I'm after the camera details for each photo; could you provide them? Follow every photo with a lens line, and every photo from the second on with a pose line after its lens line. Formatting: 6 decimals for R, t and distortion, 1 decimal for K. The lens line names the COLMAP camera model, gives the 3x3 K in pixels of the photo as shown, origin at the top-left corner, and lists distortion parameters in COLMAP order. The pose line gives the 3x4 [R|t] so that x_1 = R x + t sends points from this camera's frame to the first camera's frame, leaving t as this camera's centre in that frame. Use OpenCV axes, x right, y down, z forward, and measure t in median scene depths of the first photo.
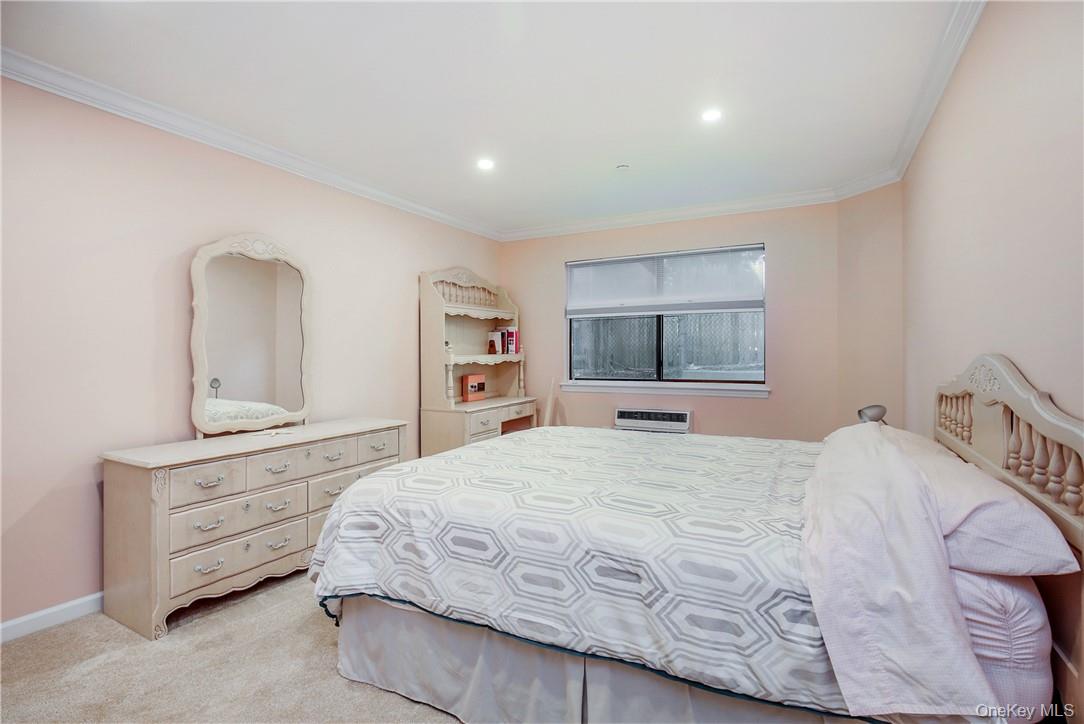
lens RADIAL K [[504.6, 0, 542.8], [0, 504.6, 344.3], [0, 0, 1]] dist [-0.018630, 0.000333]
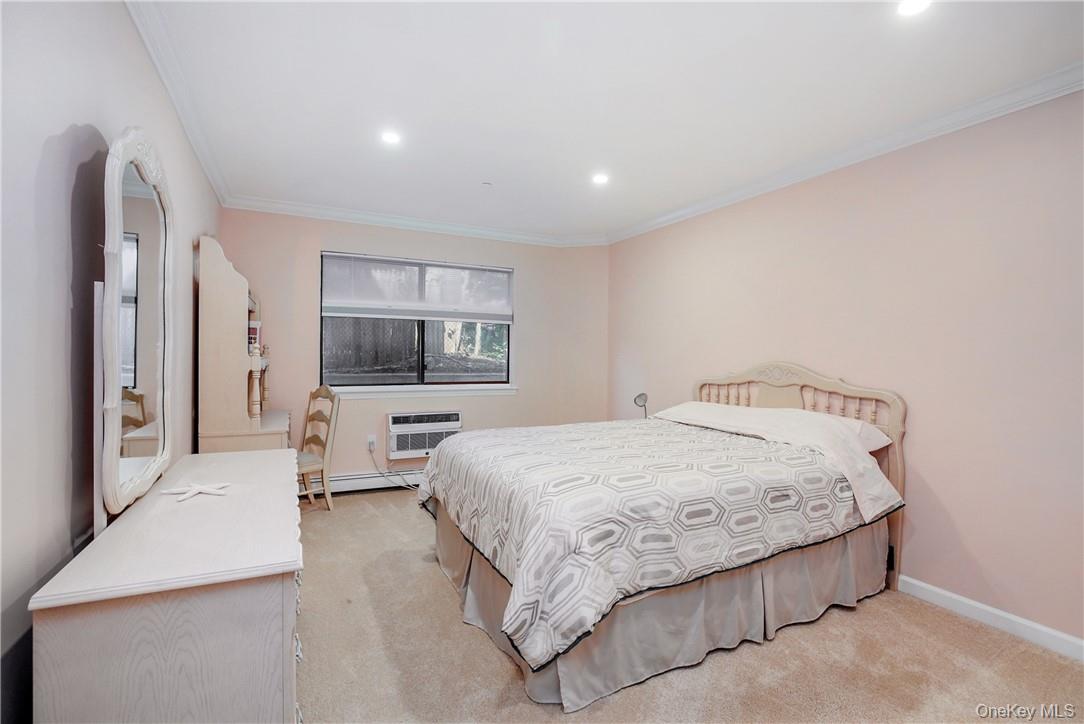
lens RADIAL K [[504.6, 0, 542.8], [0, 504.6, 344.3], [0, 0, 1]] dist [-0.018630, 0.000333]
pose [[0.577757, 0.027067, 0.815760, -1.370841], [-0.022720, 0.999596, -0.017076, 0.008453], [-0.815892, -0.008668, 0.578139, 0.593478]]
